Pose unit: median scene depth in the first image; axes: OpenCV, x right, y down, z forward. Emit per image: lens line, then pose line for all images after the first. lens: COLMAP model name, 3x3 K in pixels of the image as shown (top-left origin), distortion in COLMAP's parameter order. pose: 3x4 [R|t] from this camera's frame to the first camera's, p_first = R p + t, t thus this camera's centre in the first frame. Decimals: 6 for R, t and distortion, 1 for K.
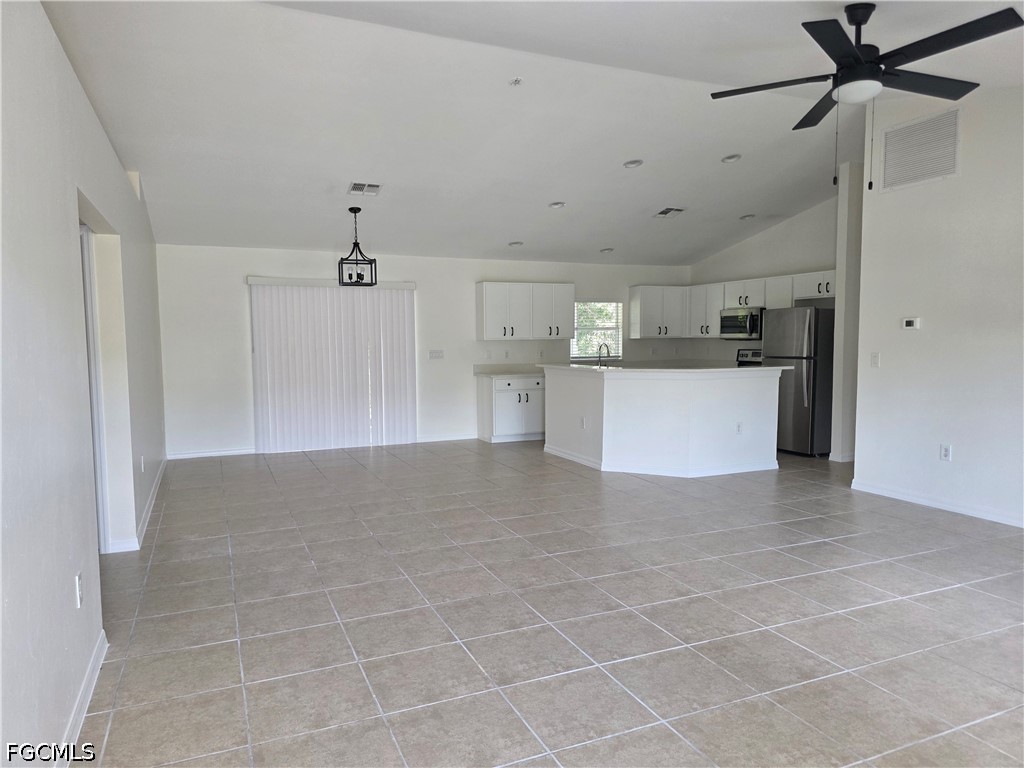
lens RADIAL K [[692.9, 0, 516.0], [0, 692.9, 389.5], [0, 0, 1]] dist [0.000226, -0.006309]
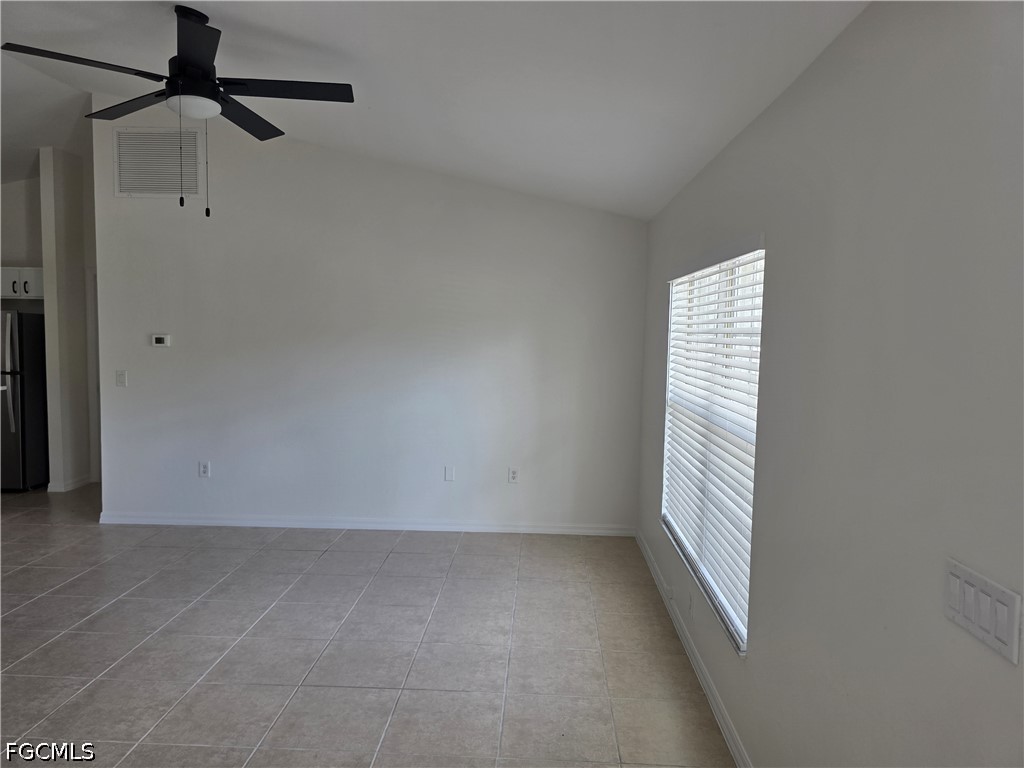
lens RADIAL K [[692.9, 0, 519.5], [0, 692.9, 375.2], [0, 0, 1]] dist [0.000226, -0.006309]
pose [[0.416156, -0.041051, 0.908366, -0.119417], [0.042627, 0.998763, 0.025607, -0.060875], [-0.908293, 0.028065, 0.417391, 0.175465]]
